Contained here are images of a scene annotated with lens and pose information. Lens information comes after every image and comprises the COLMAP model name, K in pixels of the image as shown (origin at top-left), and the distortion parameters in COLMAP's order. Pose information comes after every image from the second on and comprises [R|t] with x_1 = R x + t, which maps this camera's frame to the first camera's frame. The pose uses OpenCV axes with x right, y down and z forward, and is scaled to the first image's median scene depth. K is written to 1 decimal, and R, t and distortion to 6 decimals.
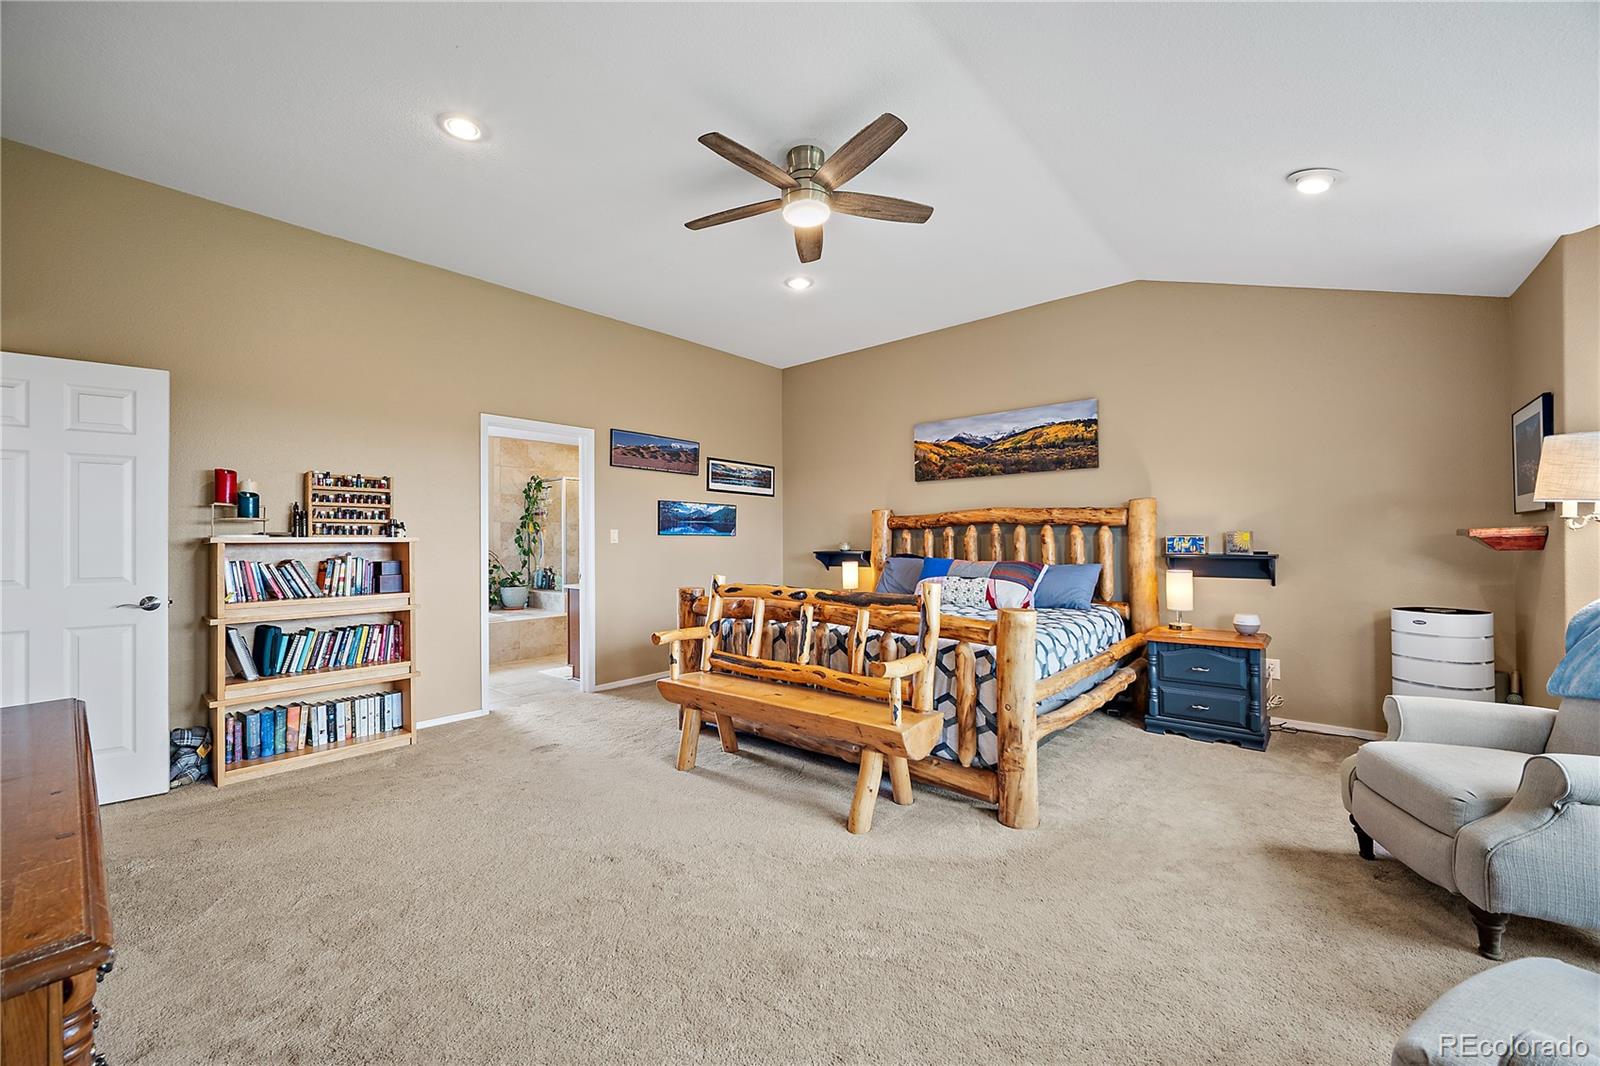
lens RADIAL K [[627.8, 0, 797.9], [0, 627.8, 534.8], [0, 0, 1]] dist [-0.002272, 0.000498]
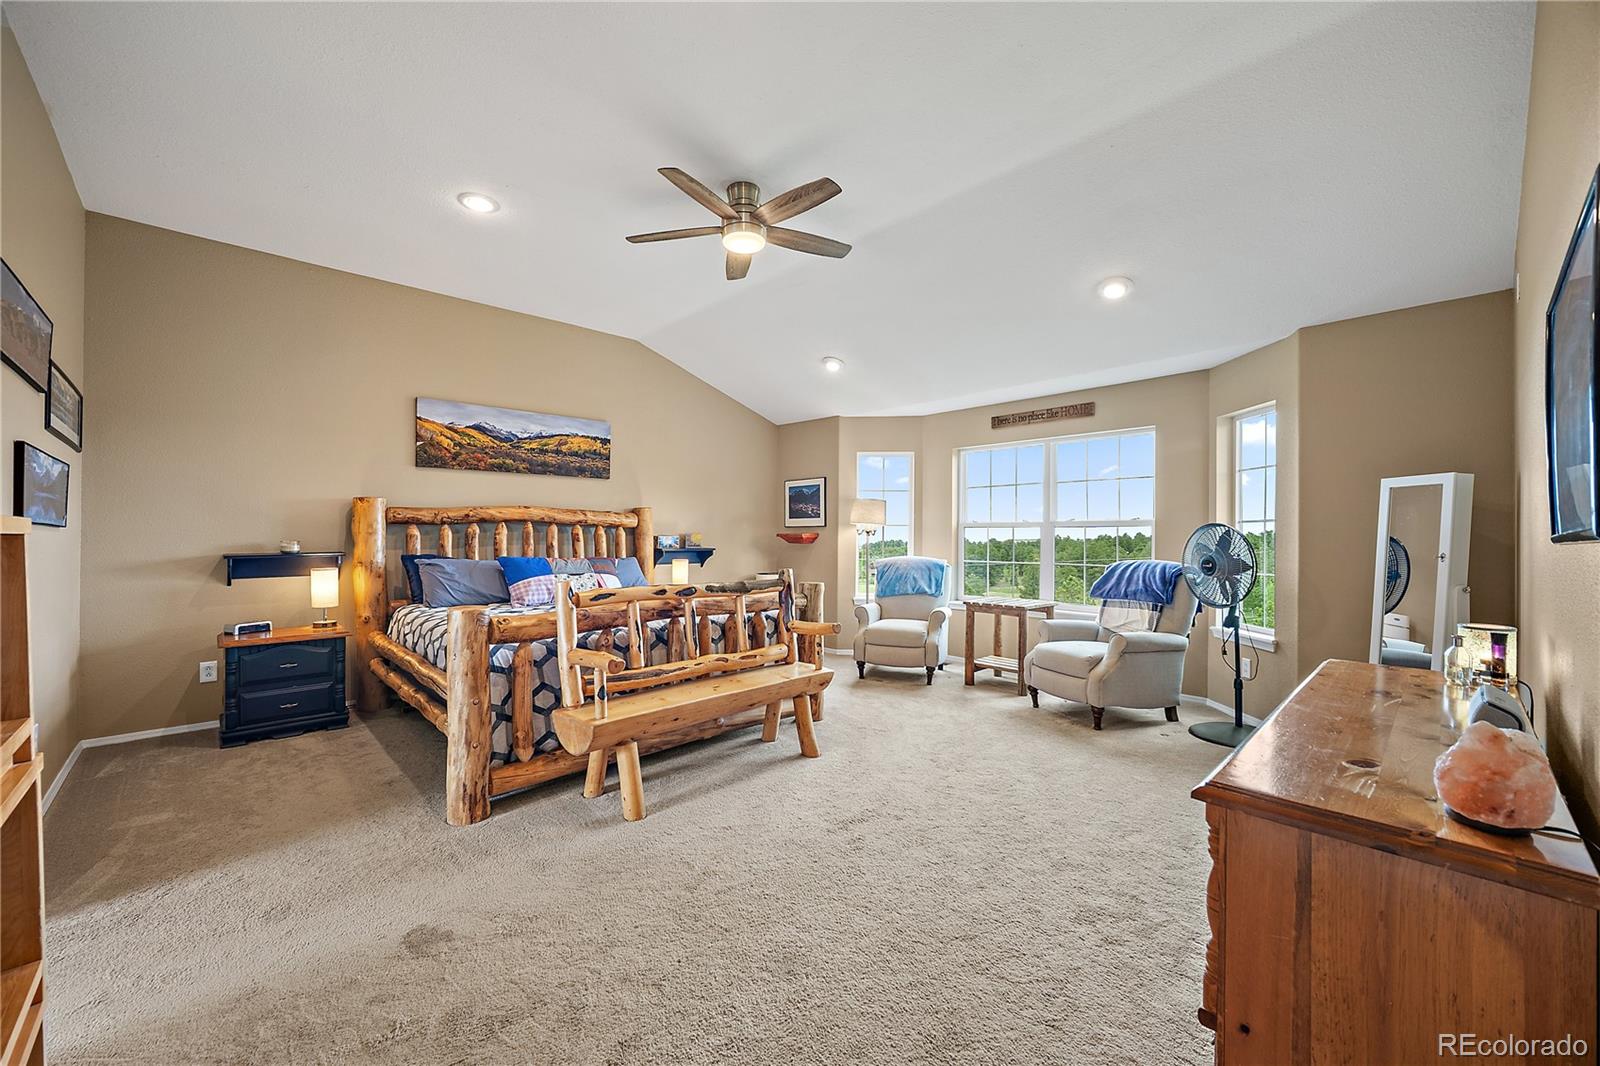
lens RADIAL K [[627.8, 0, 797.8], [0, 627.8, 537.1], [0, 0, 1]] dist [-0.002272, 0.000498]
pose [[0.093889, 0.006118, 0.995564, -0.655183], [-0.010516, 0.999931, -0.005153, 0.007324], [-0.995527, -0.009986, 0.093947, 0.483205]]
